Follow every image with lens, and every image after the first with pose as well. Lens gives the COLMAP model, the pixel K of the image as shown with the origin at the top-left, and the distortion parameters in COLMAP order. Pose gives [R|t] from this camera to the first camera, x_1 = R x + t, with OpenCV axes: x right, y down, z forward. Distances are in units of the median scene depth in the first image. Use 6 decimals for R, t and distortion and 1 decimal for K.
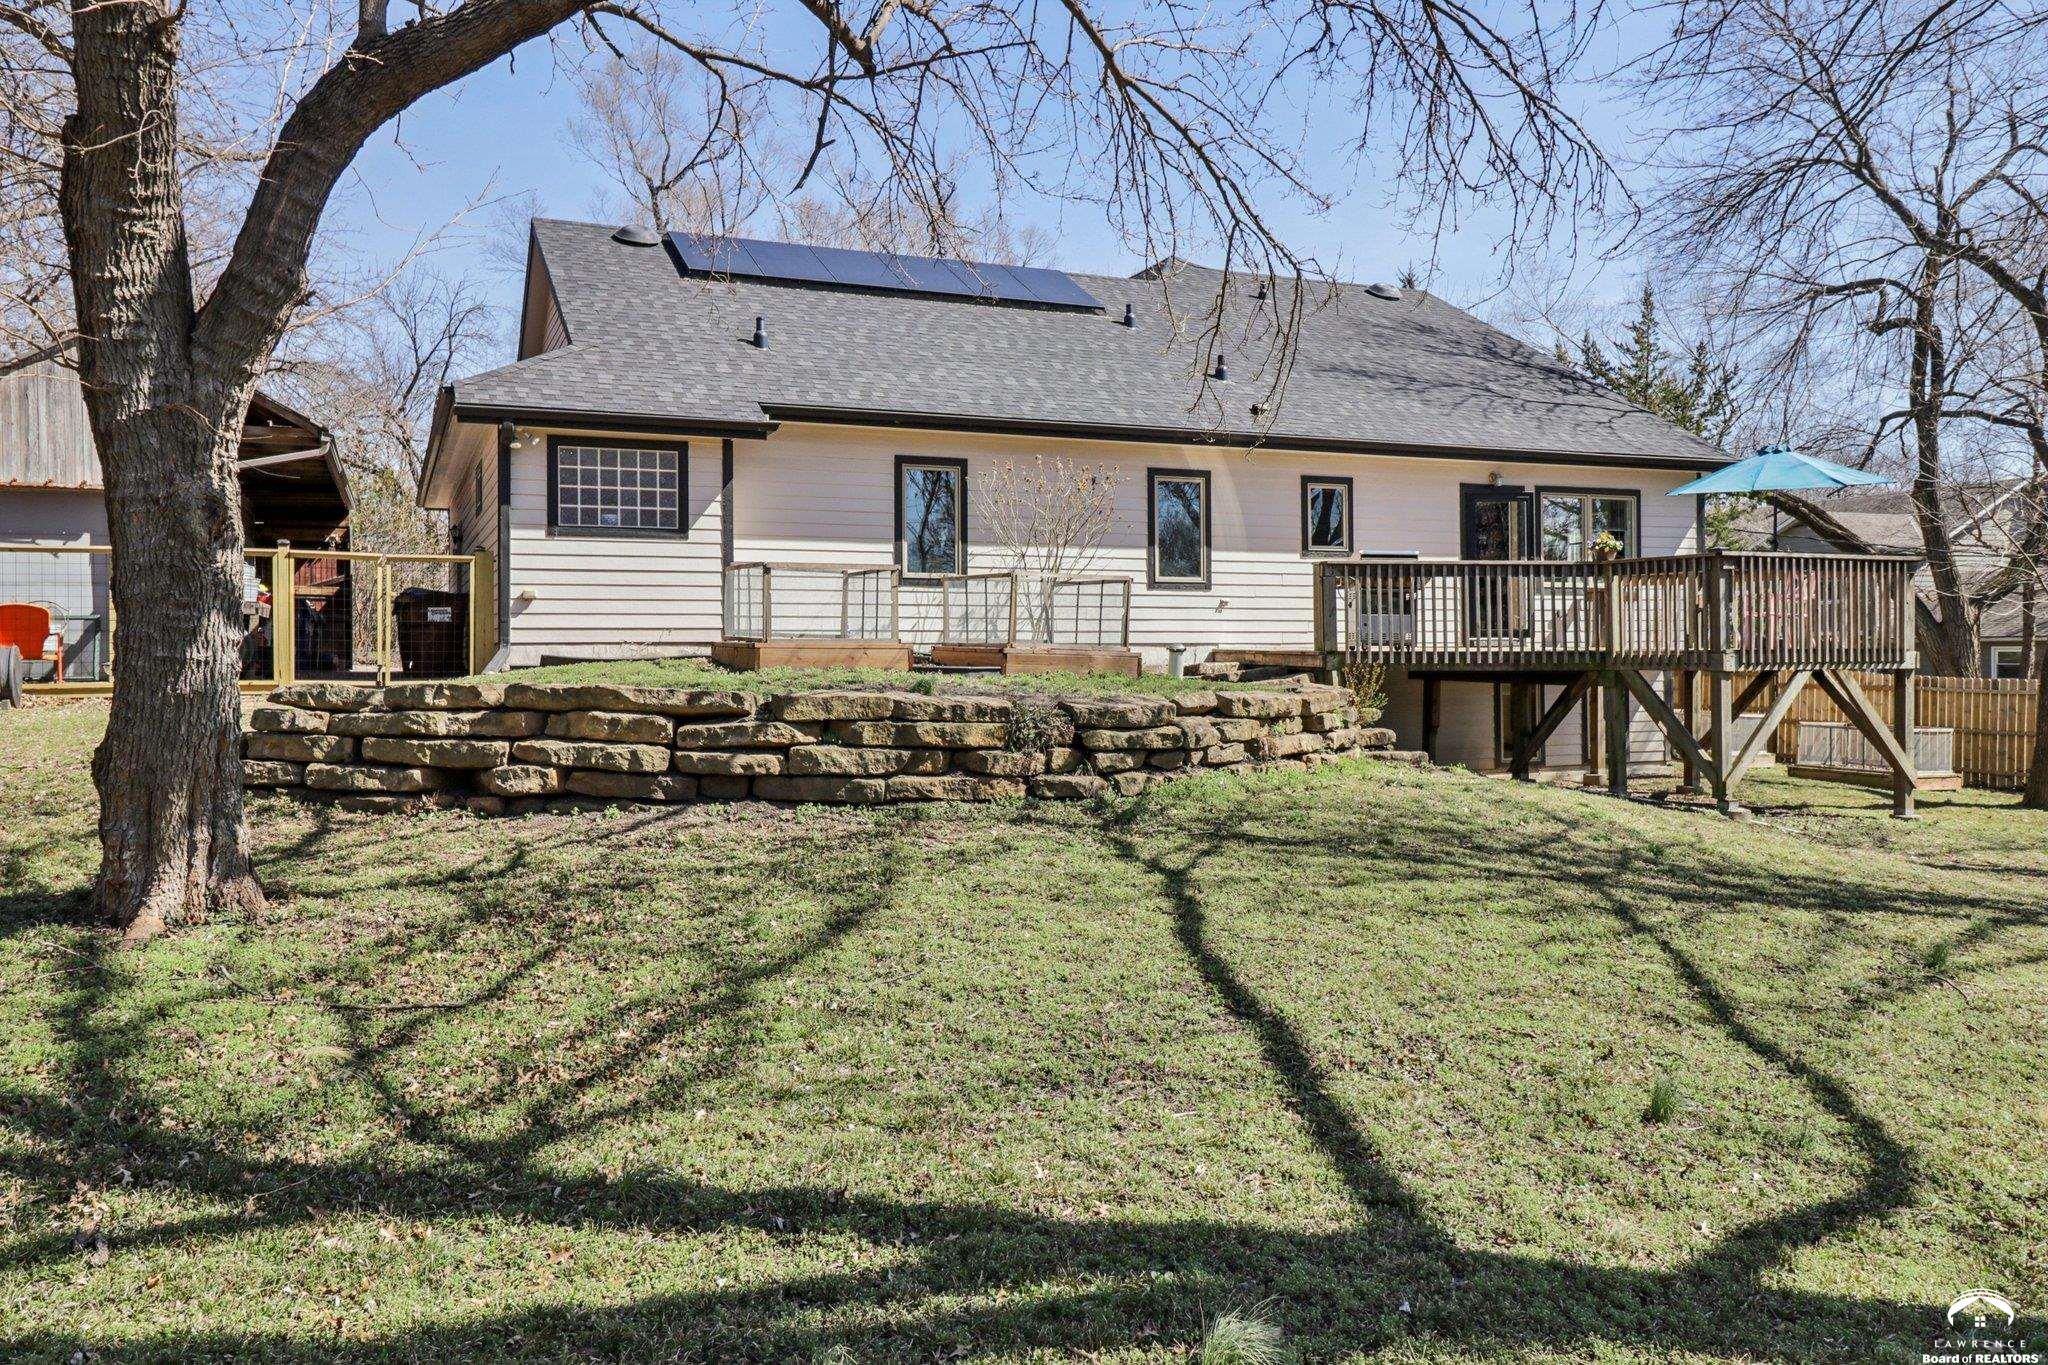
lens RADIAL K [[1556.0, 0, 1025.0], [0, 1556.0, 674.5], [0, 0, 1]] dist [0.012116, 0.003427]
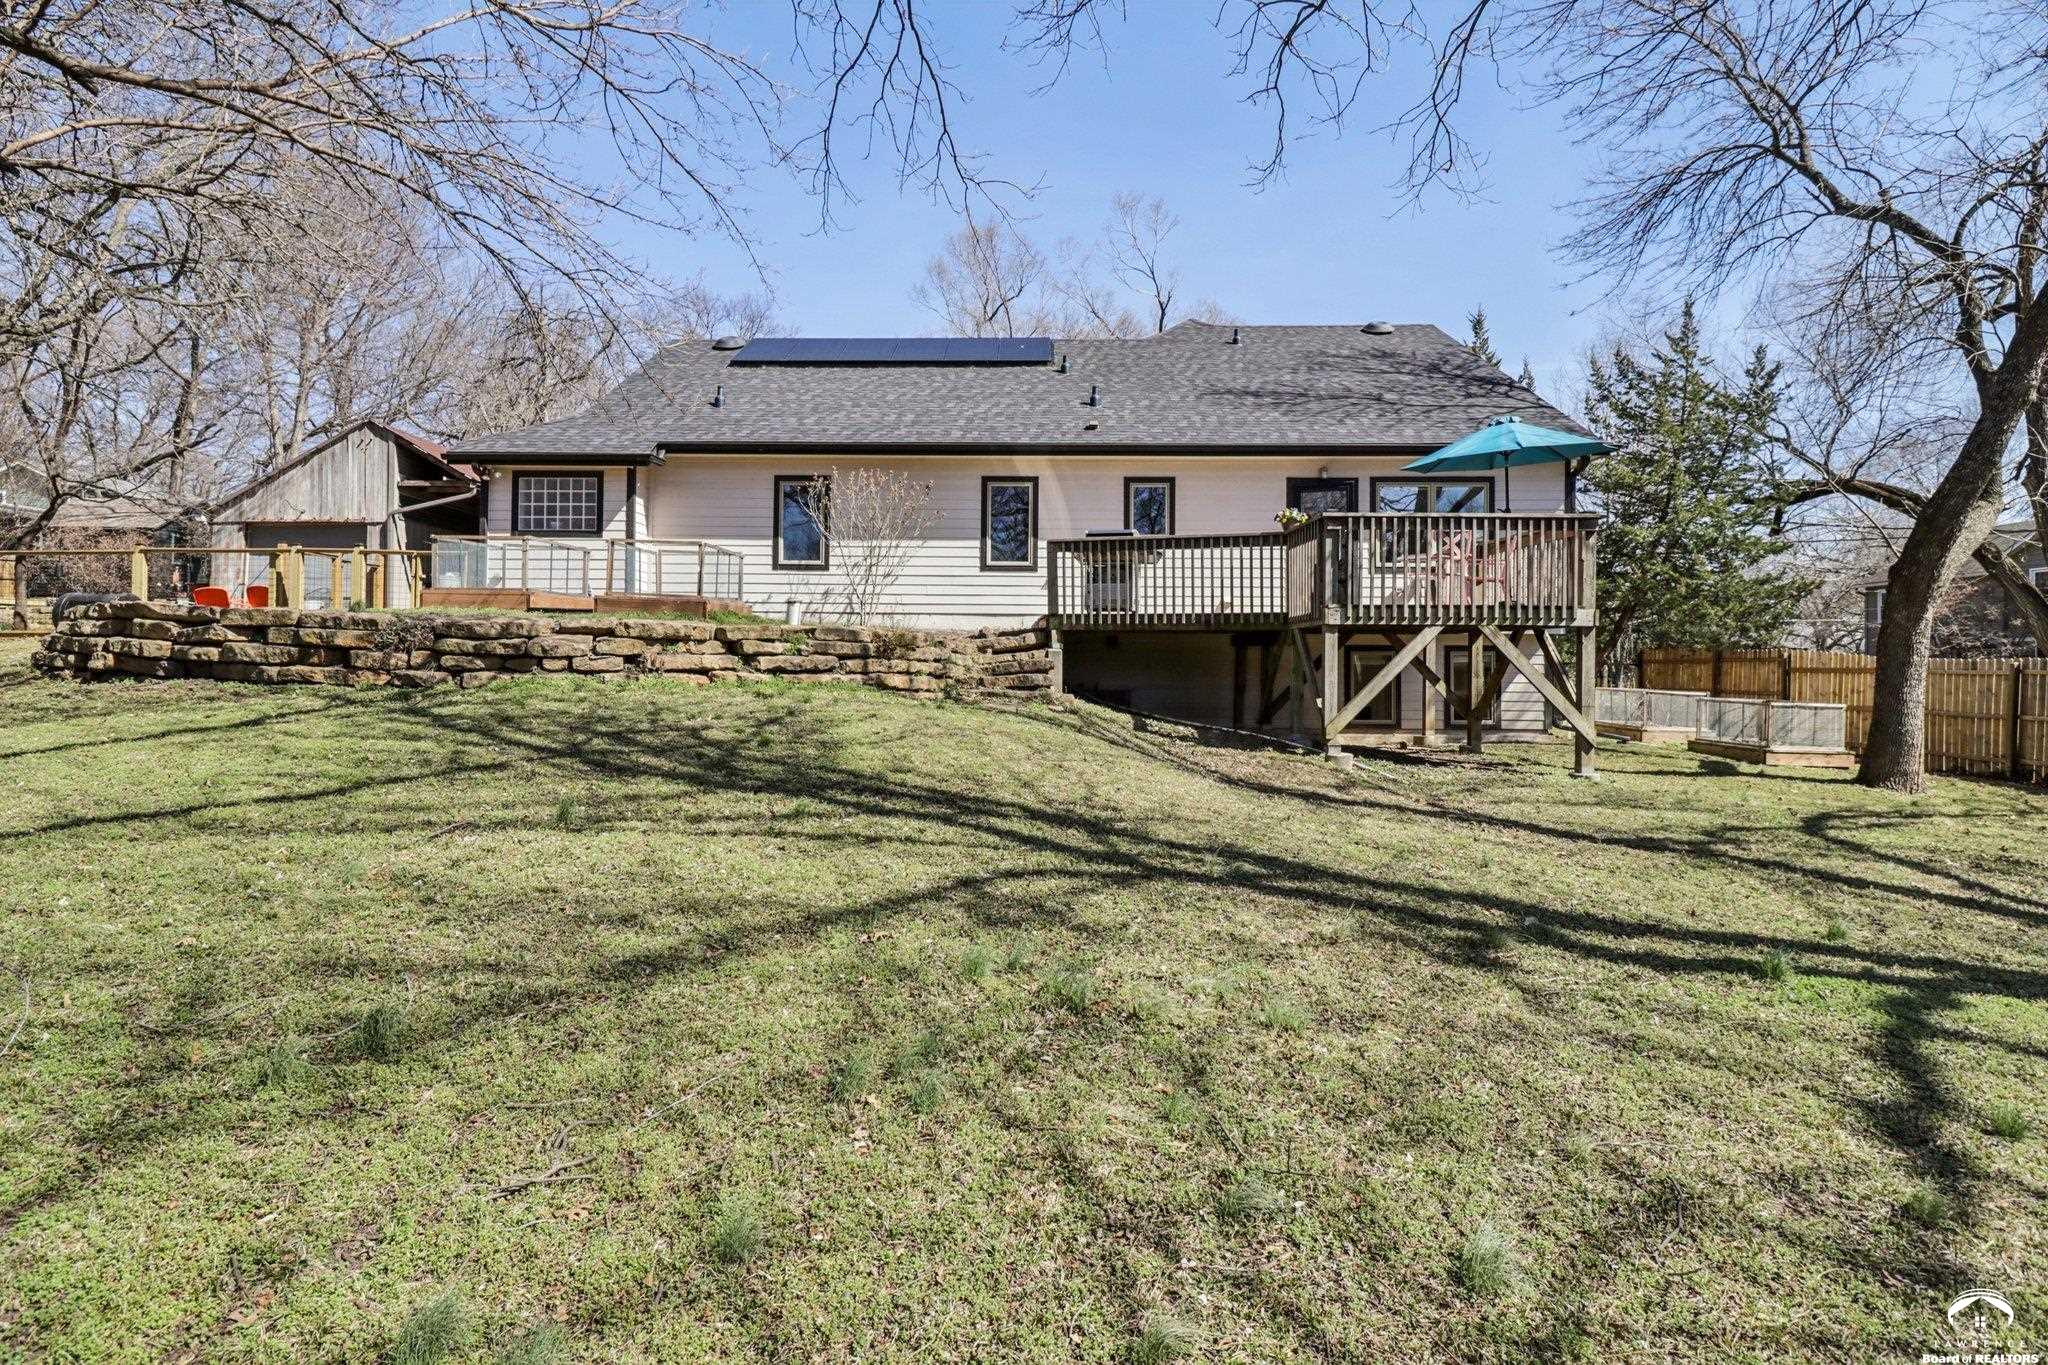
lens RADIAL K [[1110.1, 0, 1024.0], [0, 1110.1, 683.5], [0, 0, 1]] dist [-0.000854, -0.000626]
pose [[0.903428, 0.018060, -0.428359, 0.599385], [-0.019039, 0.999817, 0.001999, 0.041668], [0.428317, 0.006350, 0.903606, 0.227171]]
